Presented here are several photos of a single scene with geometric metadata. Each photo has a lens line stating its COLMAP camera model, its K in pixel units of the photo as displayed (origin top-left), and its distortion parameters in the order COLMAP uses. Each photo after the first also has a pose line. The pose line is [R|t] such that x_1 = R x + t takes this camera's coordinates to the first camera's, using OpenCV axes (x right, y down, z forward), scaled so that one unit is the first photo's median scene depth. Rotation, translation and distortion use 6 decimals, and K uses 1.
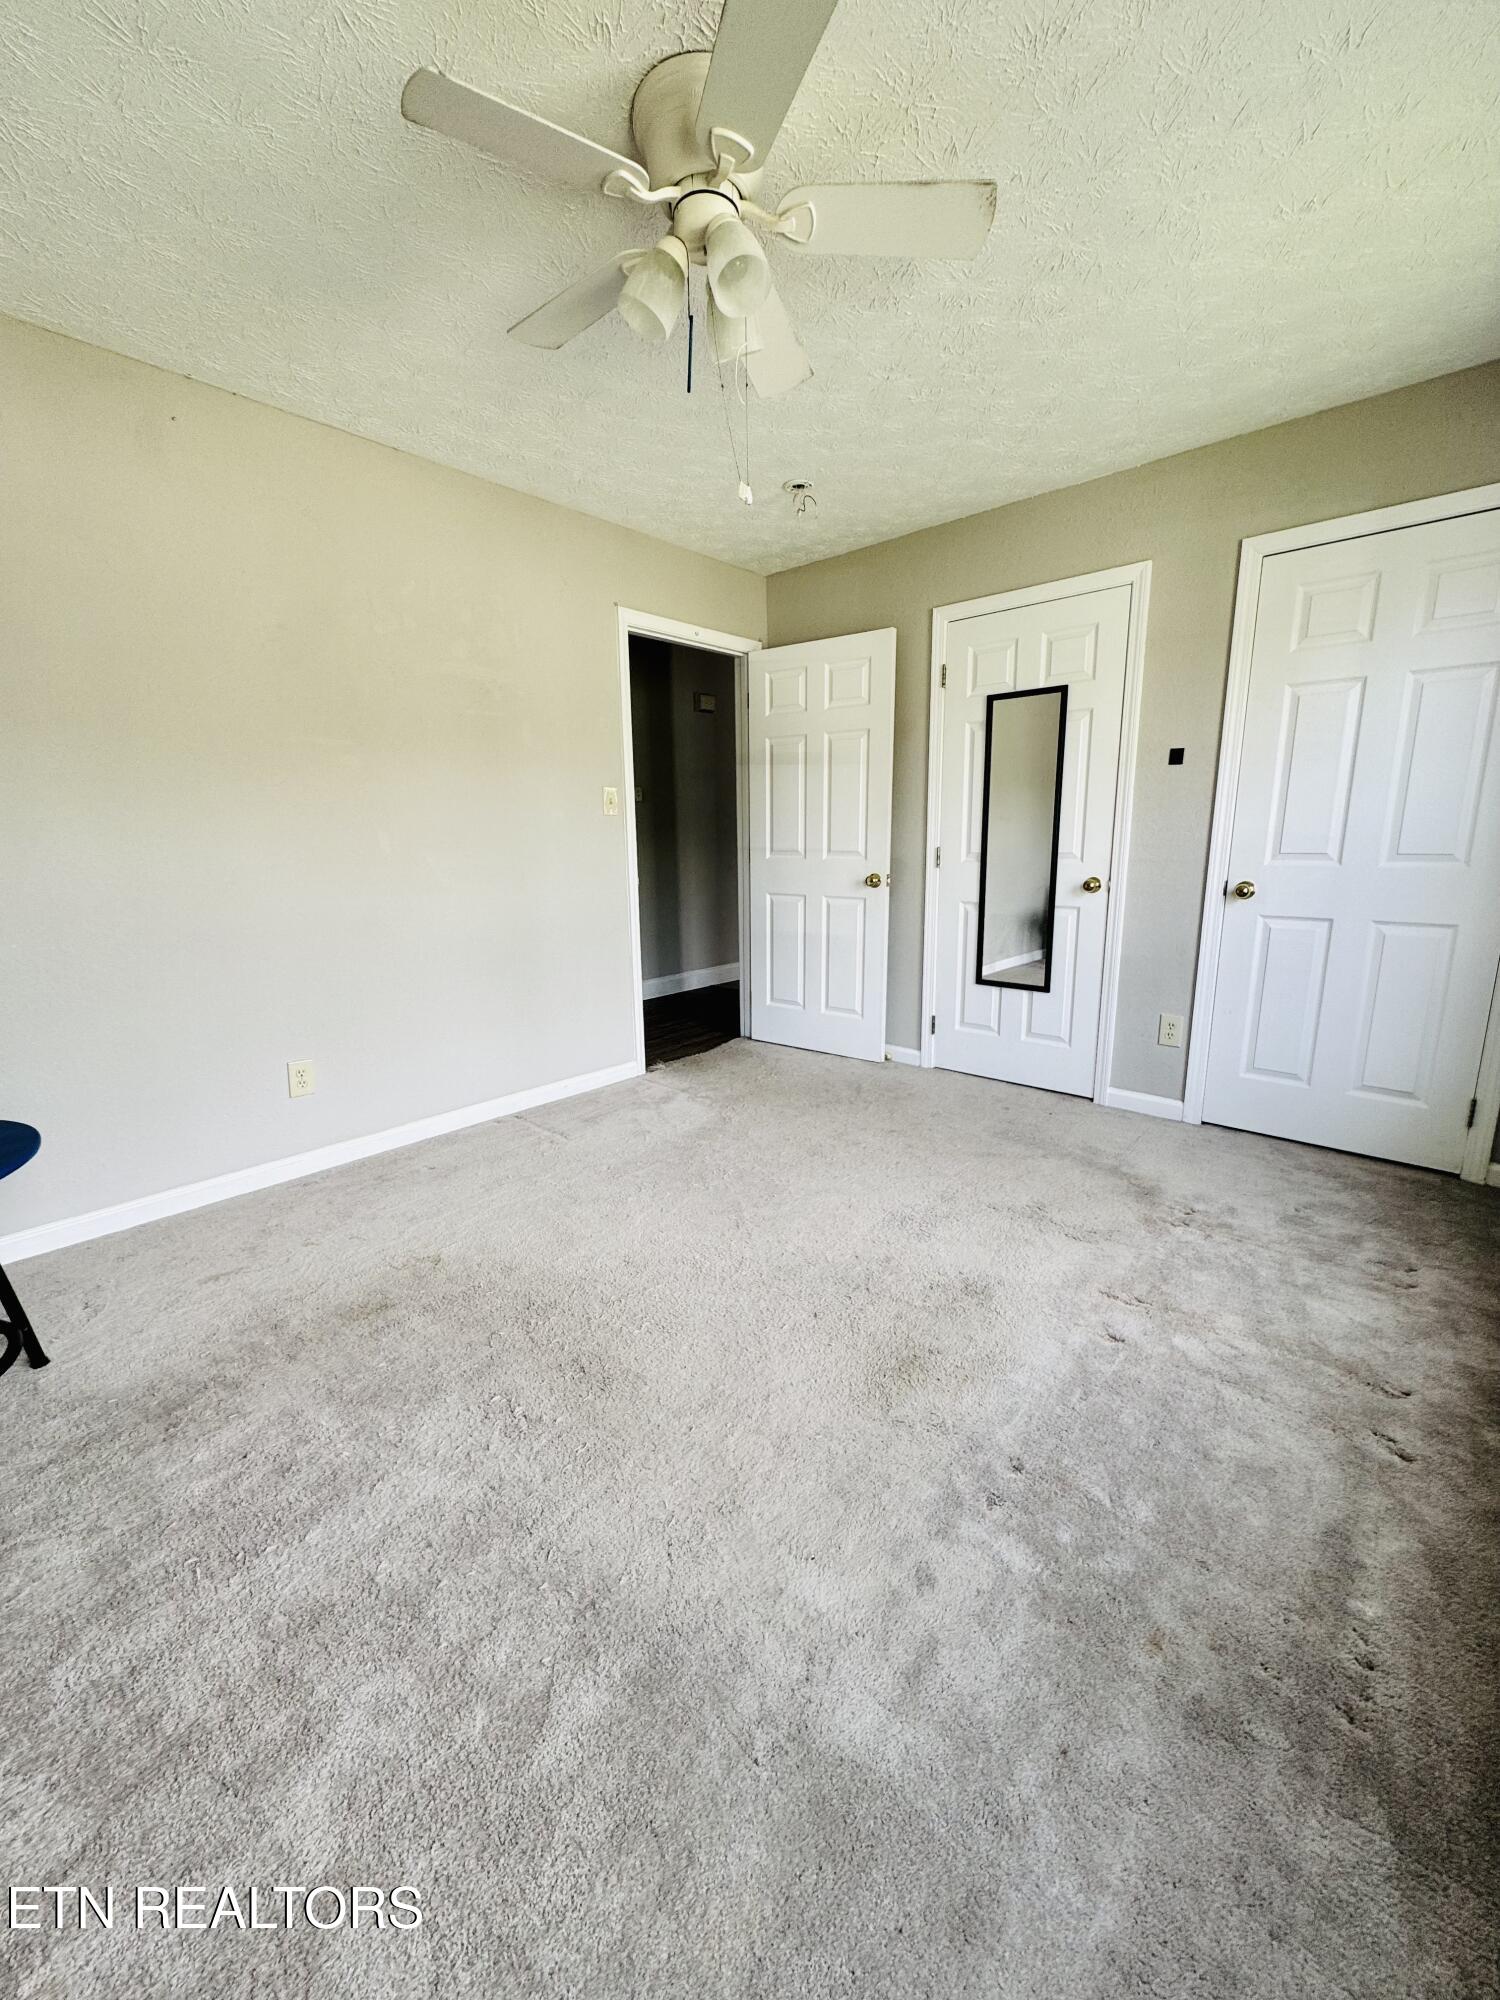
lens RADIAL K [[793.2, 0, 750.0], [0, 793.2, 1000.0], [0, 0, 1]] dist [-0.002441, -0.000059]
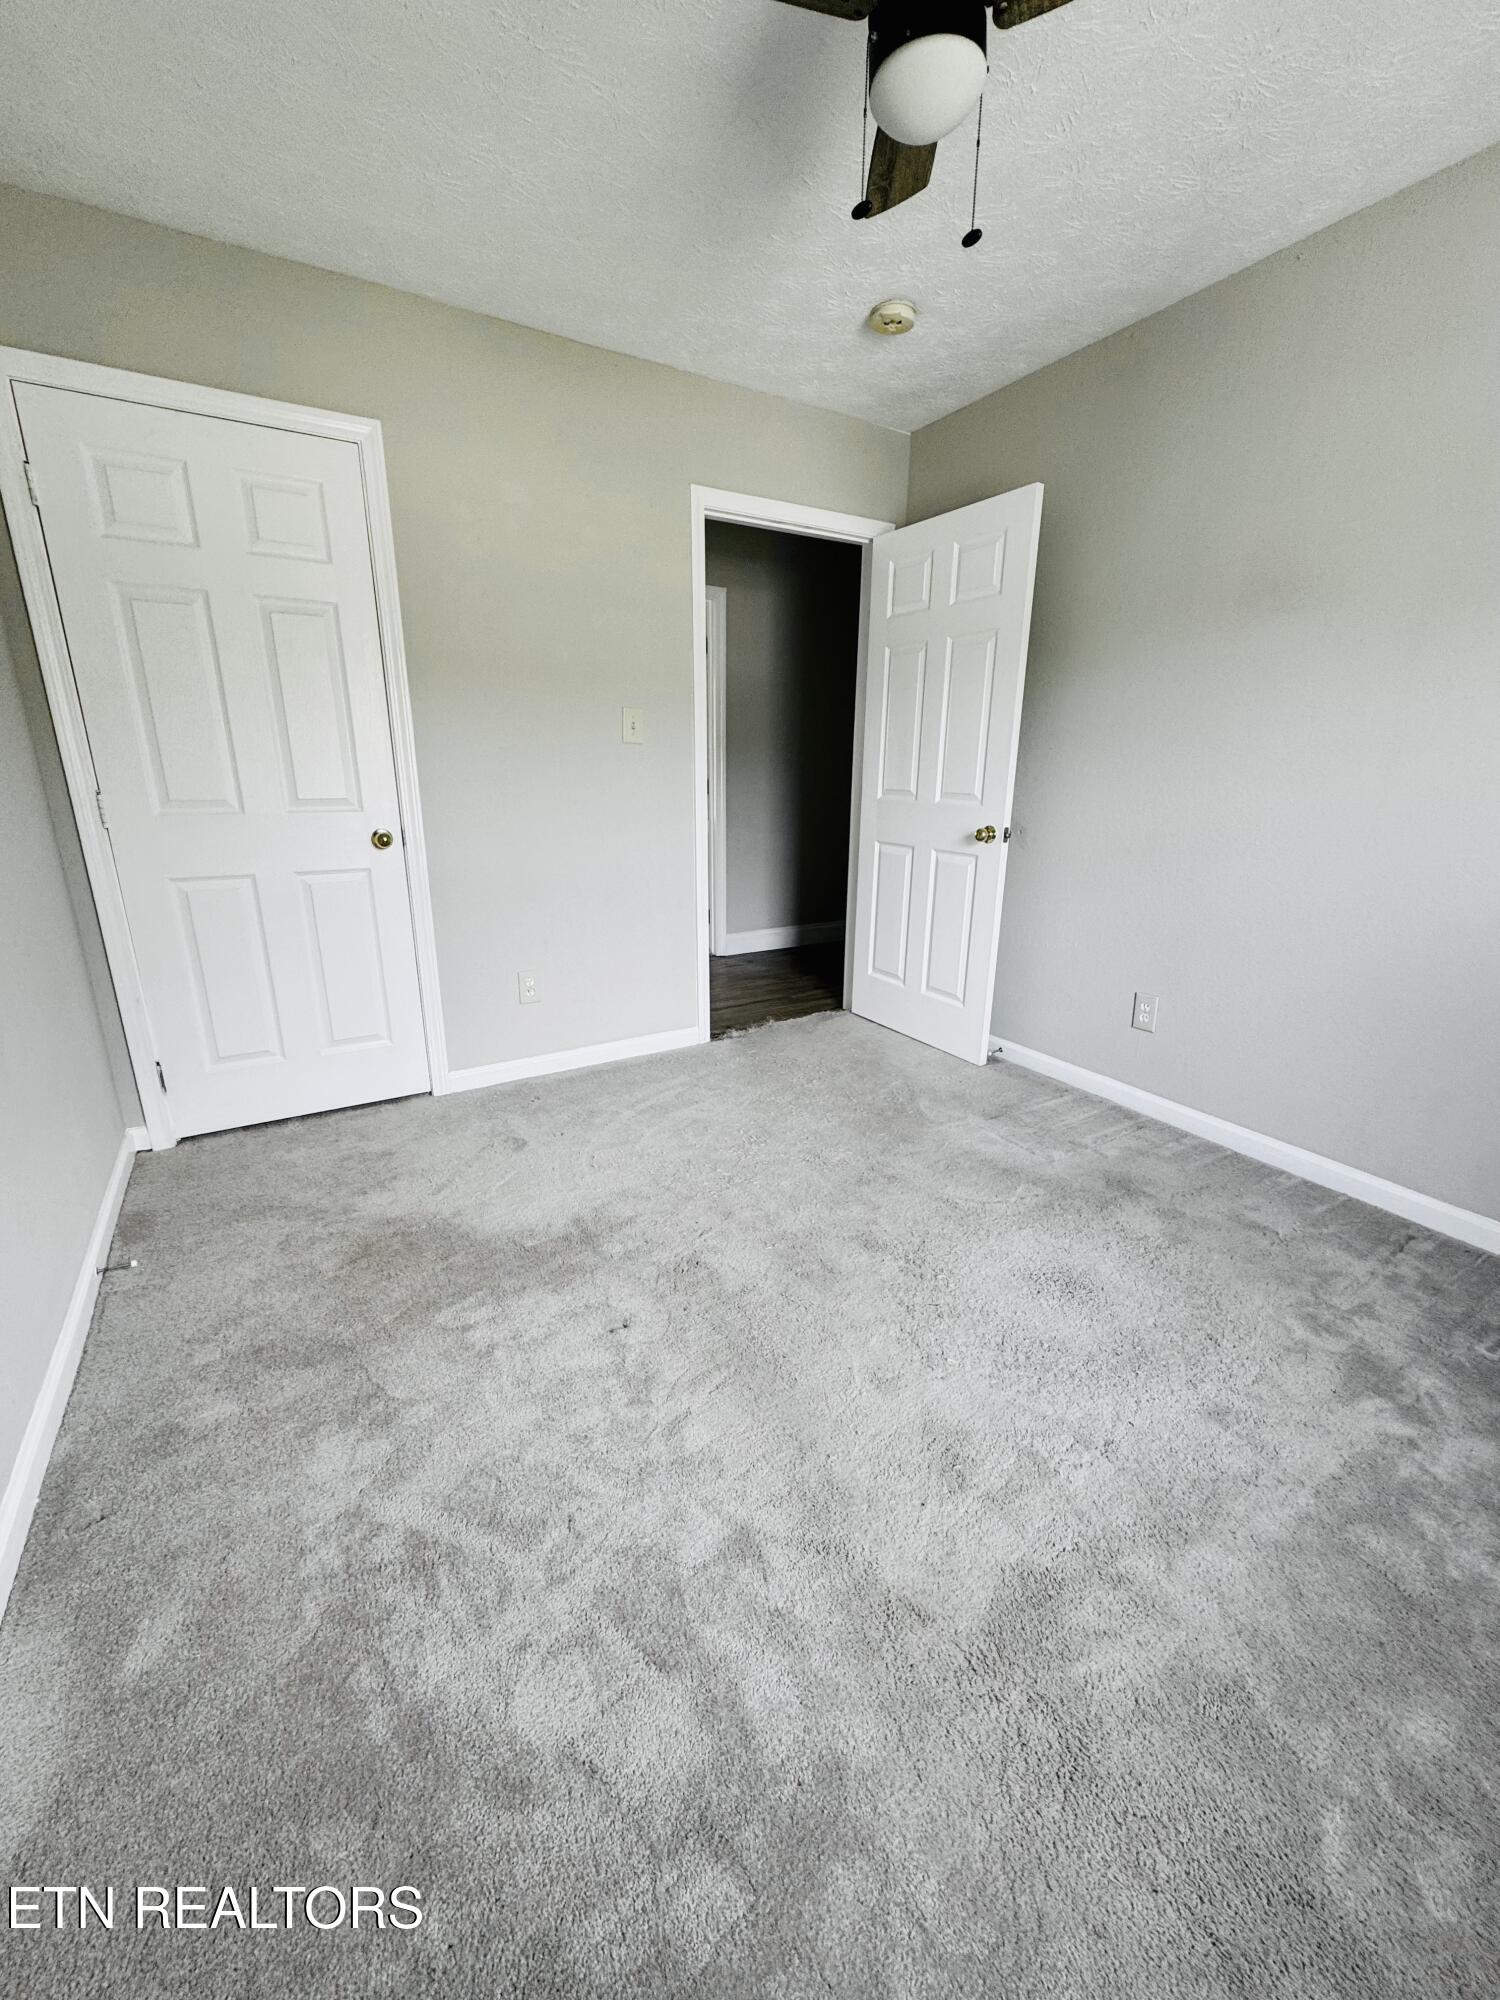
lens RADIAL K [[793.2, 0, 750.0], [0, 793.2, 1000.0], [0, 0, 1]] dist [-0.002441, -0.000059]
pose [[0.955415, 0.098066, -0.278504, 0.154628], [-0.073590, 0.992556, 0.097043, -0.044441], [0.285947, -0.072221, 0.955520, 0.171578]]
